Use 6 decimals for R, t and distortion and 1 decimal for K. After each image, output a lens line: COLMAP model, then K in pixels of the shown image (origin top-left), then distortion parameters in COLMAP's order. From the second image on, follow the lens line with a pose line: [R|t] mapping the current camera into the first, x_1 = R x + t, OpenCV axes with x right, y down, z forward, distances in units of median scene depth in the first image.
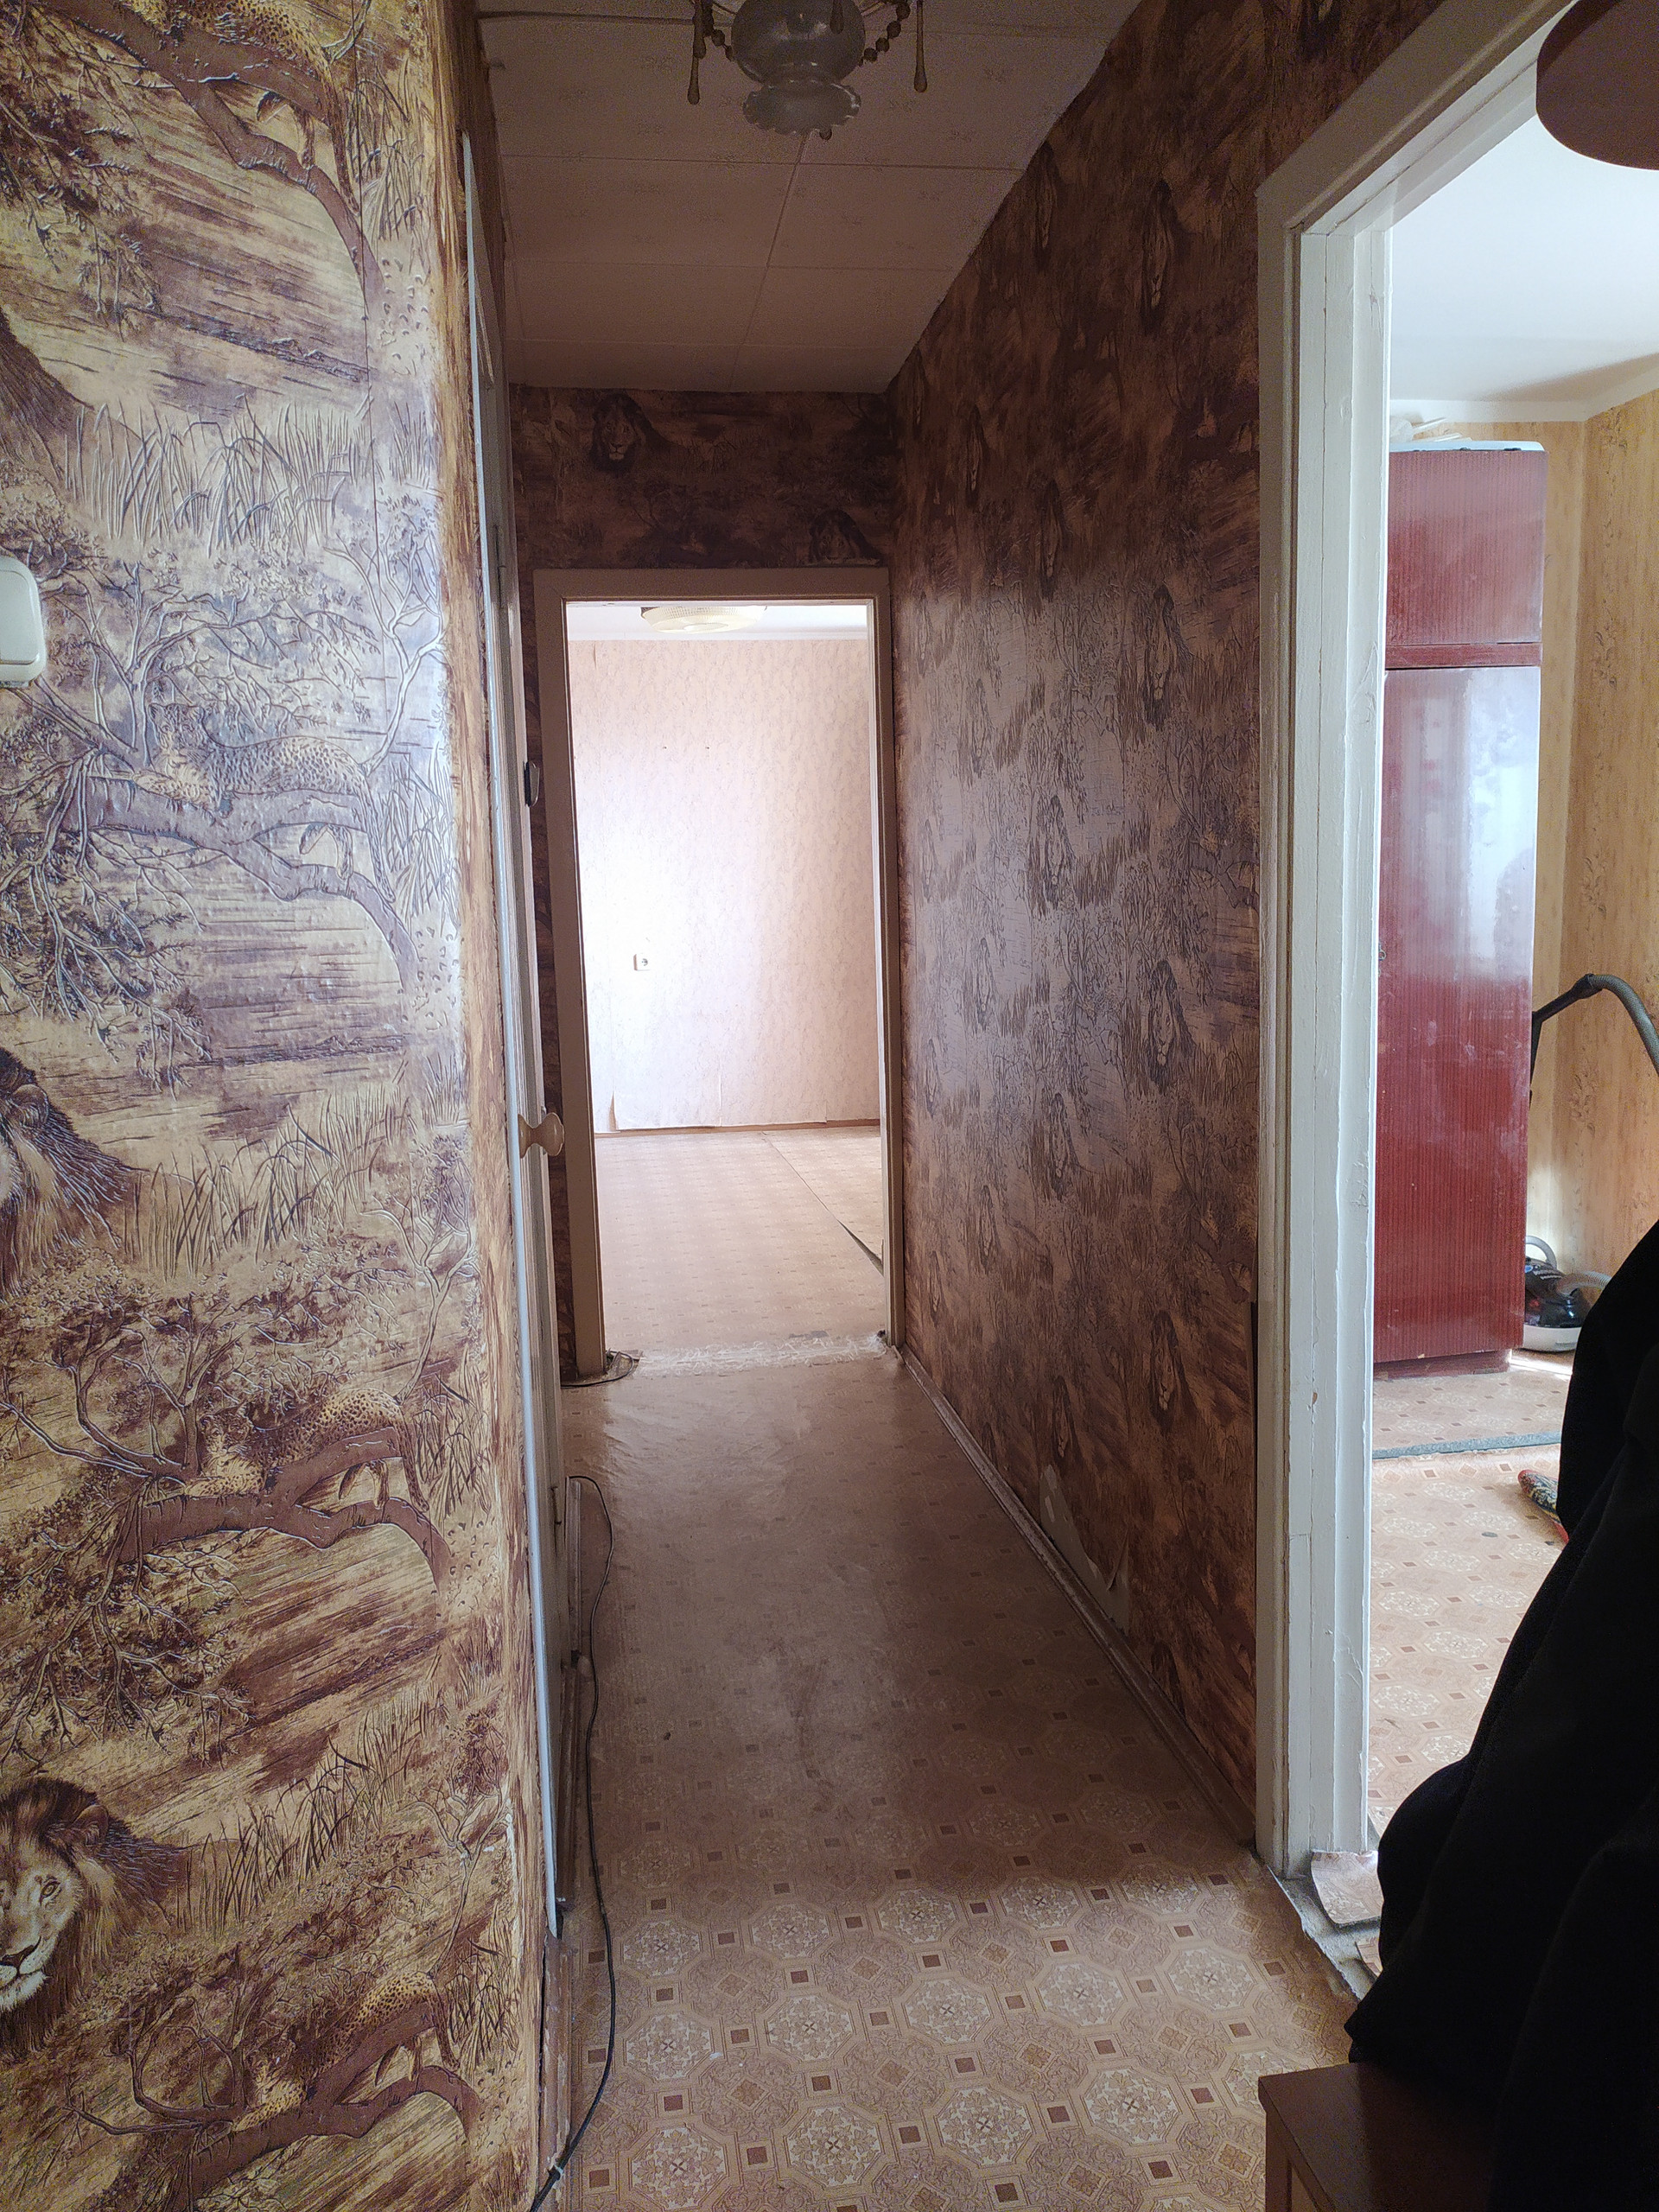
lens RADIAL K [[1642.8, 0, 856.7], [0, 1642.8, 1097.2], [0, 0, 1]] dist [0.029689, -0.010073]
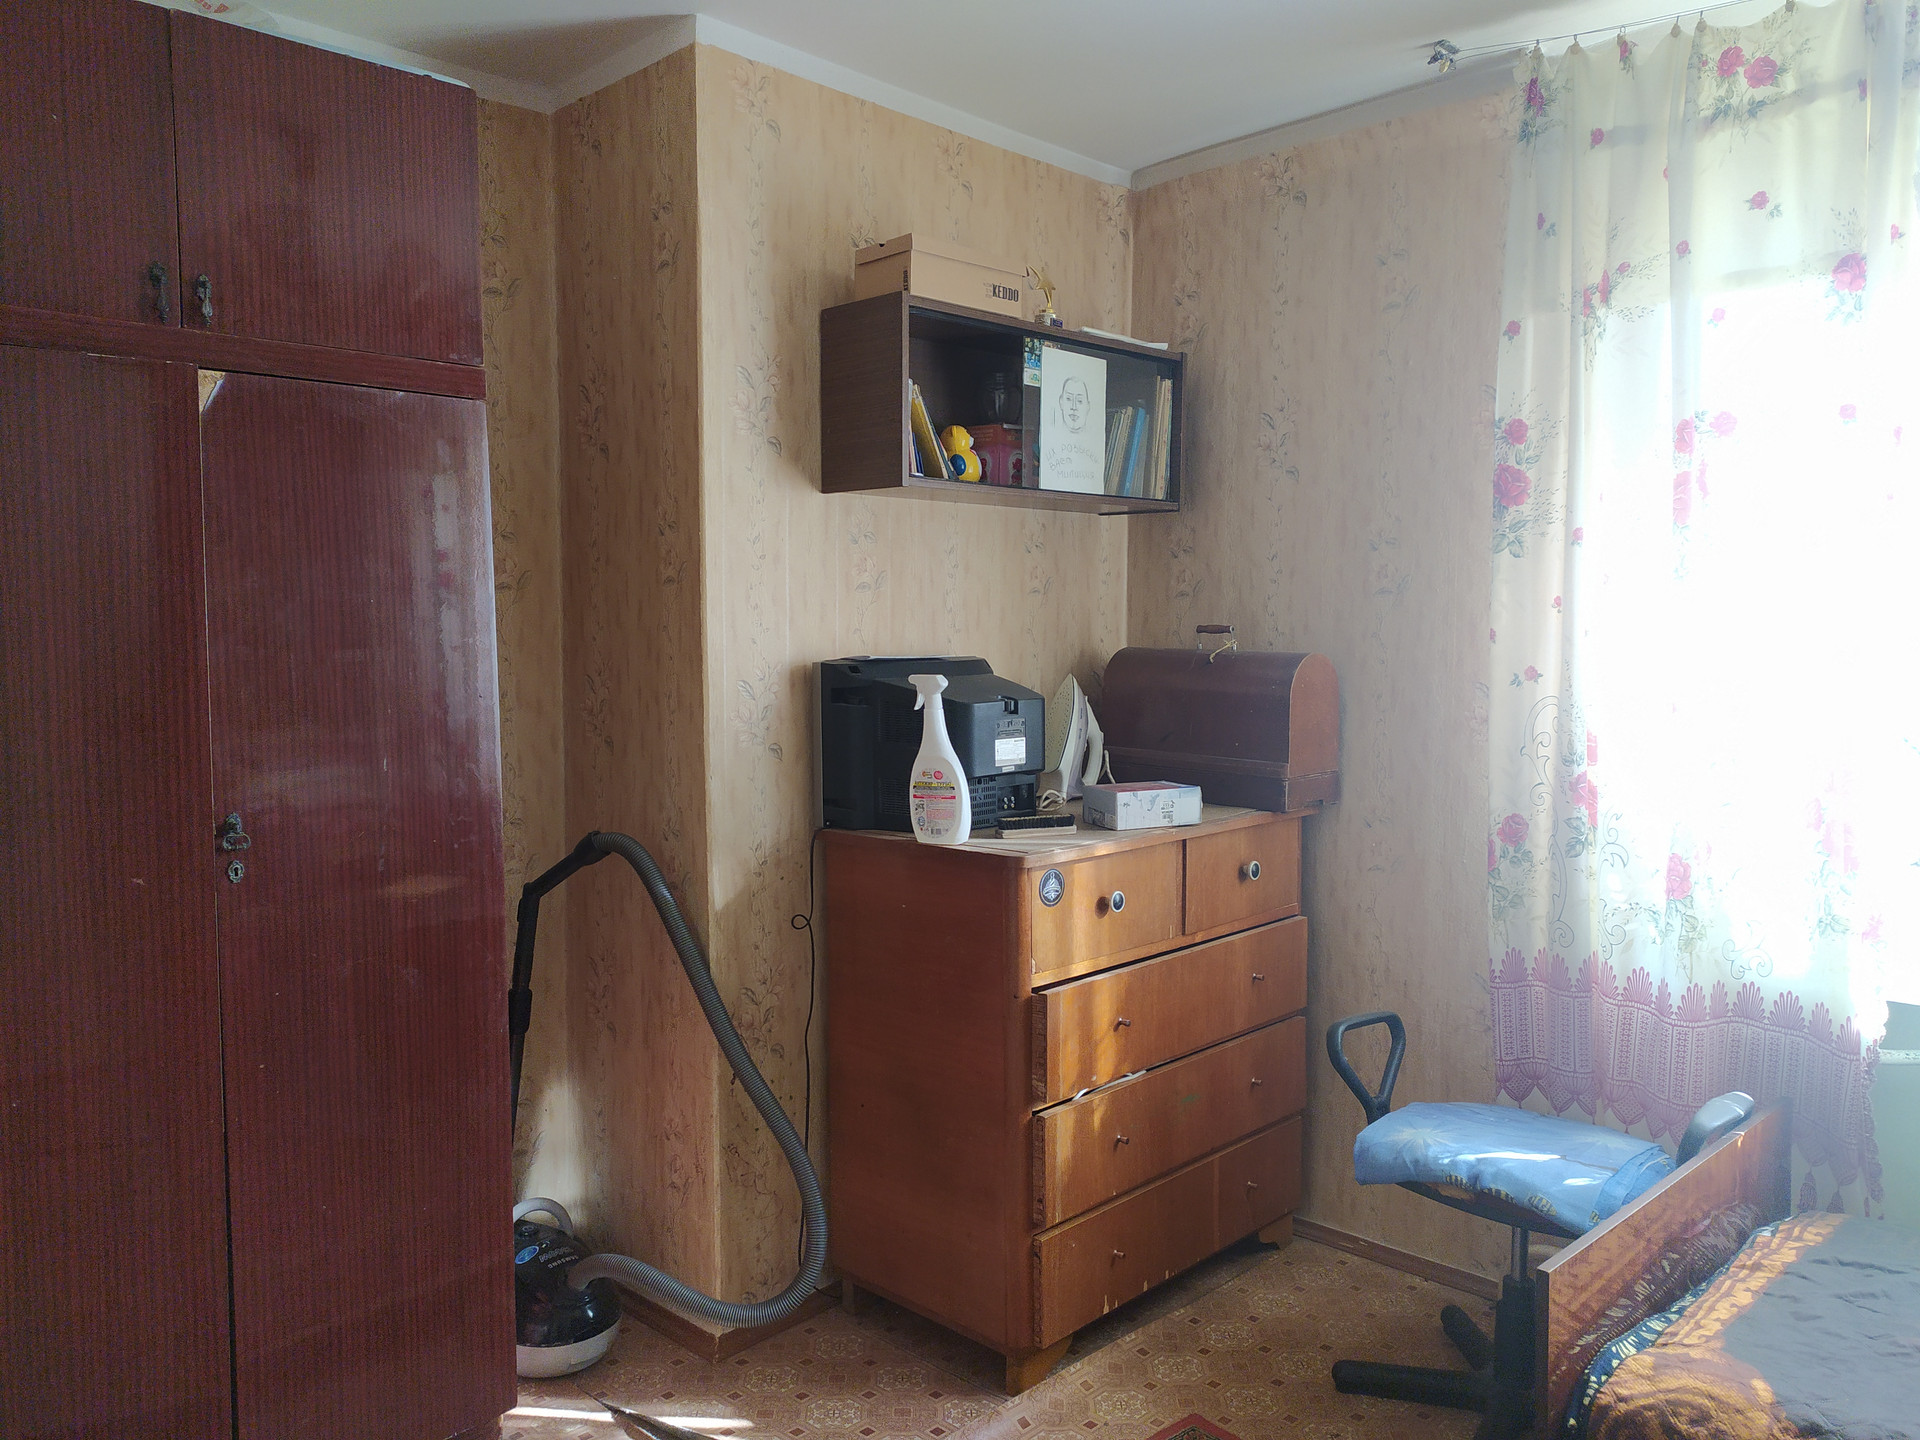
lens RADIAL K [[1425.9, 0, 960.0], [0, 1425.9, 720.0], [0, 0, 1]] dist [0.029689, -0.010073]
pose [[0.813277, -0.011735, 0.581758, 0.380919], [0.065919, 0.995218, -0.072077, -0.126013], [-0.578130, 0.096967, 0.810162, 0.709224]]
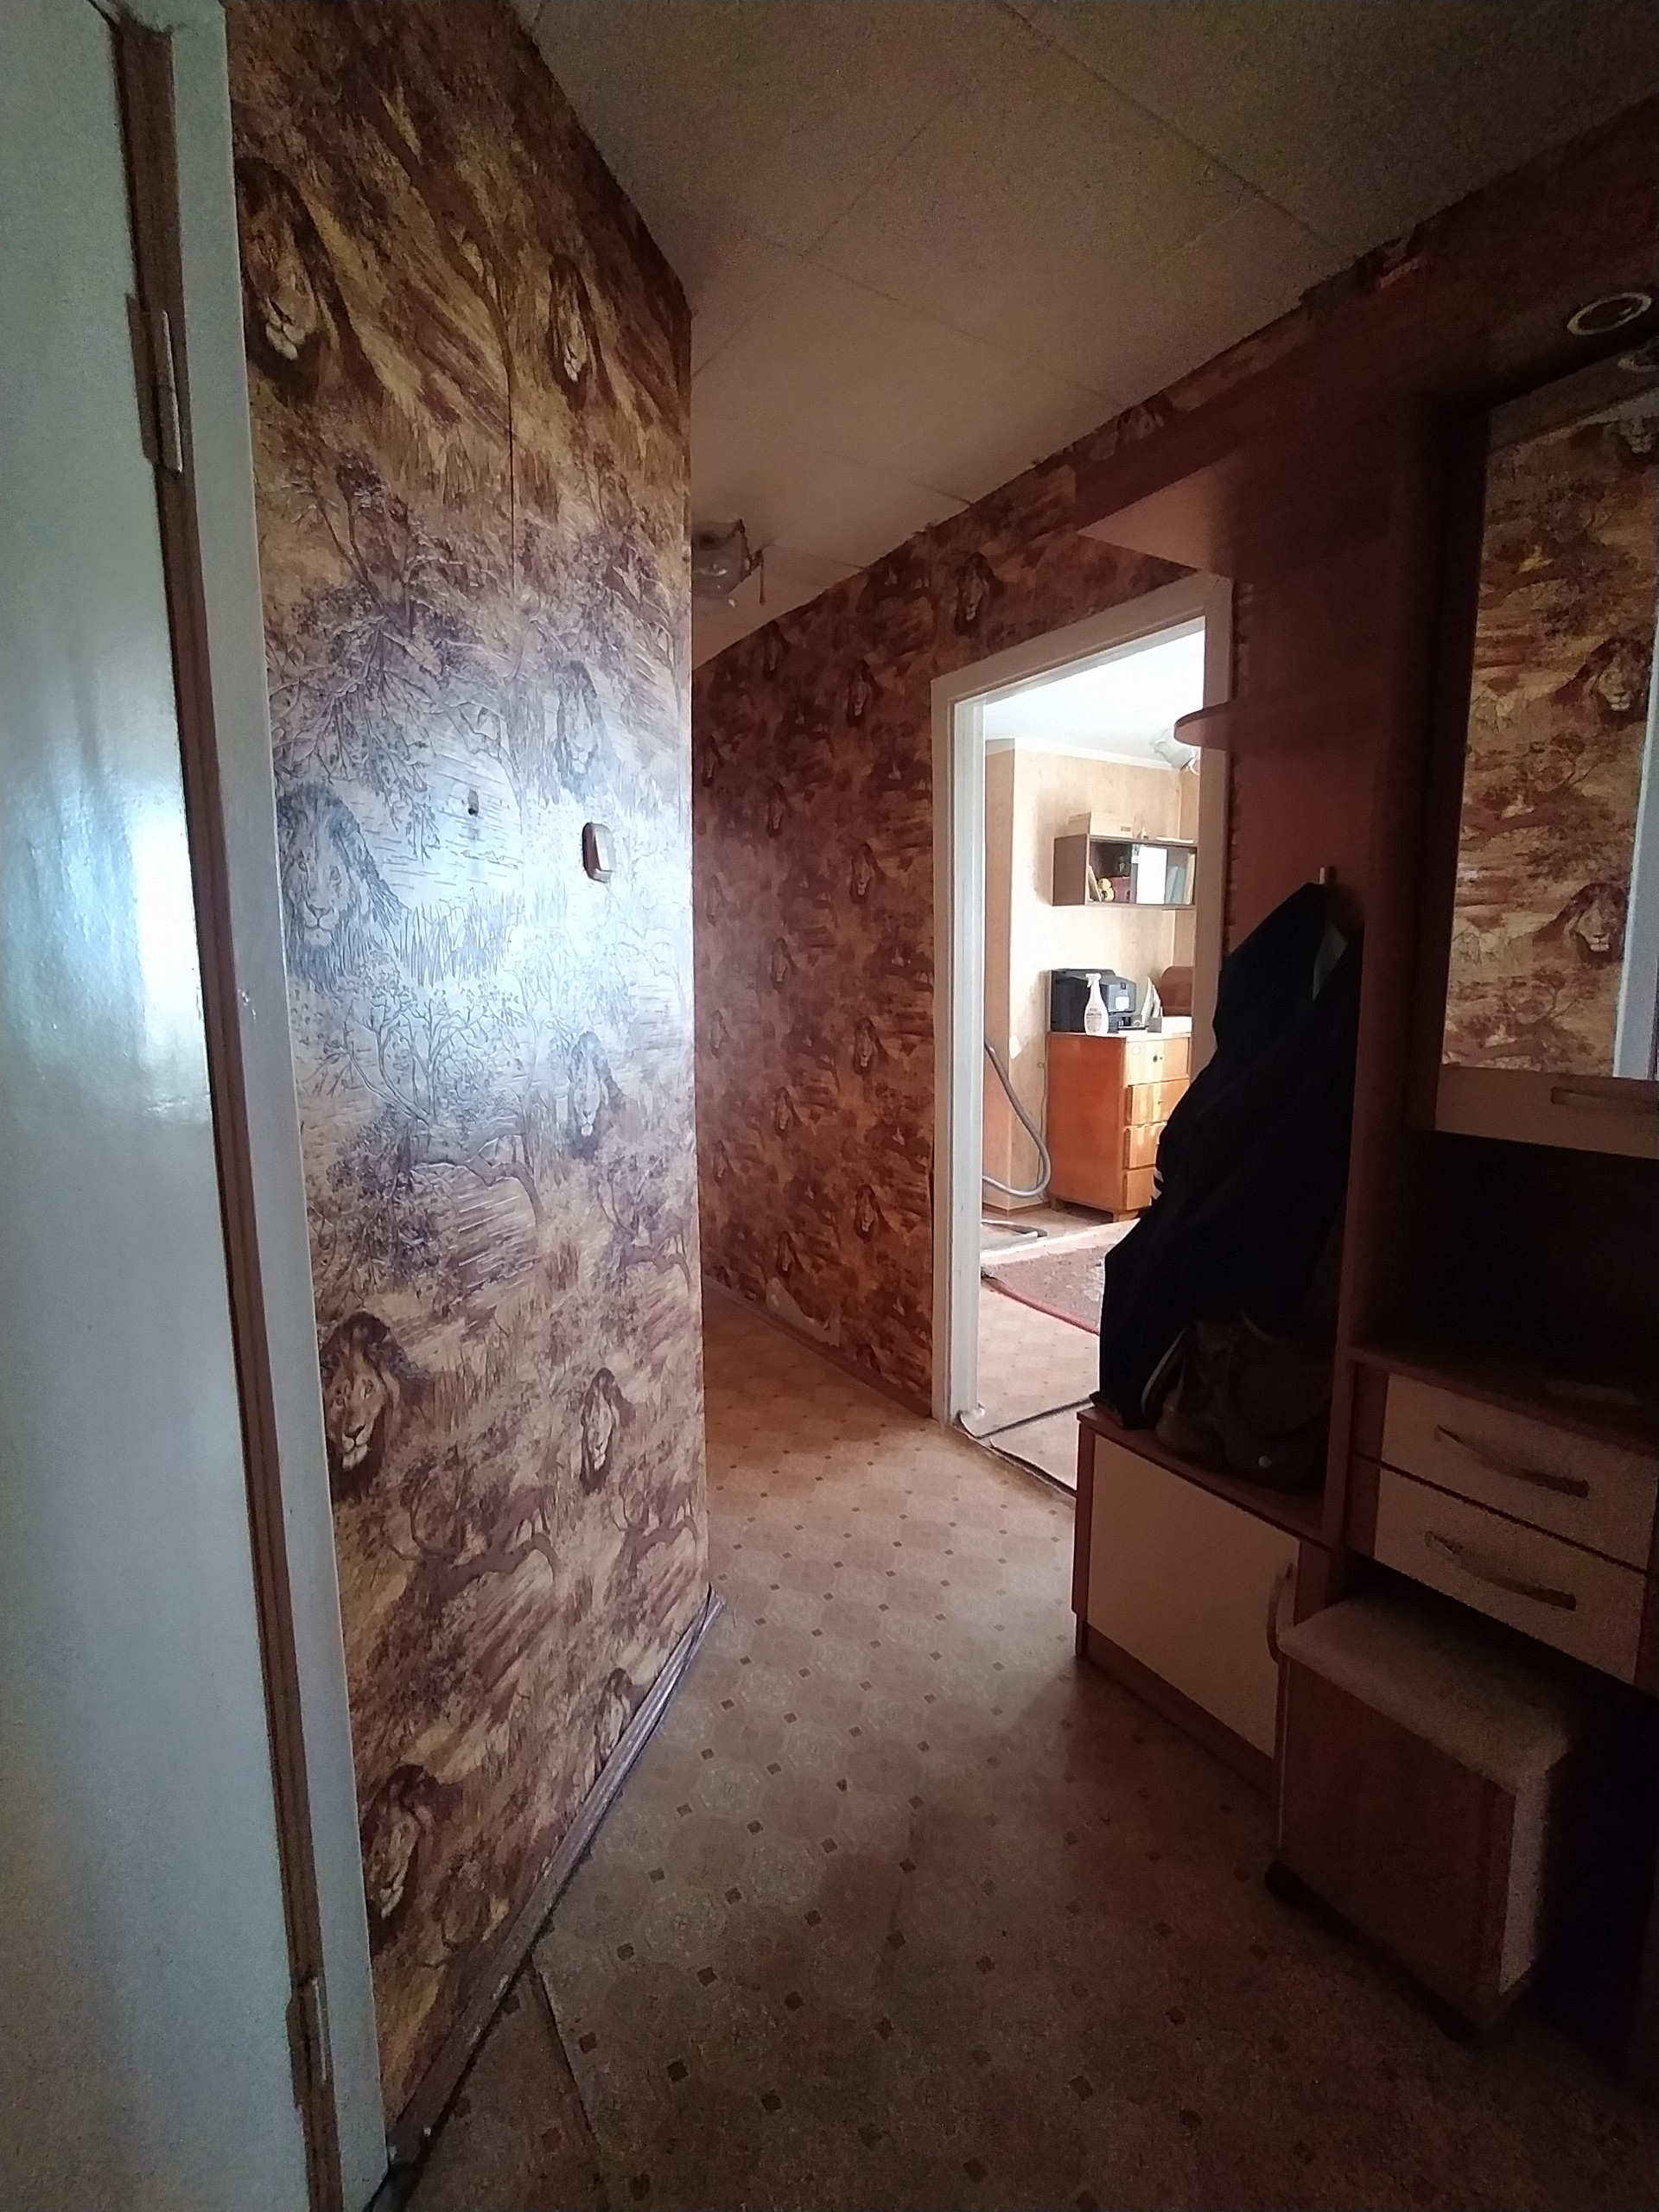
lens RADIAL K [[1011.2, 0, 829.6], [0, 1011.2, 1113.0], [0, 0, 1]] dist [-0.026781, 0.009332]
pose [[0.925806, -0.033214, 0.376538, -0.360008], [0.036122, 0.999347, -0.000664, 0.040255], [-0.376270, 0.014216, 0.926401, -0.192959]]
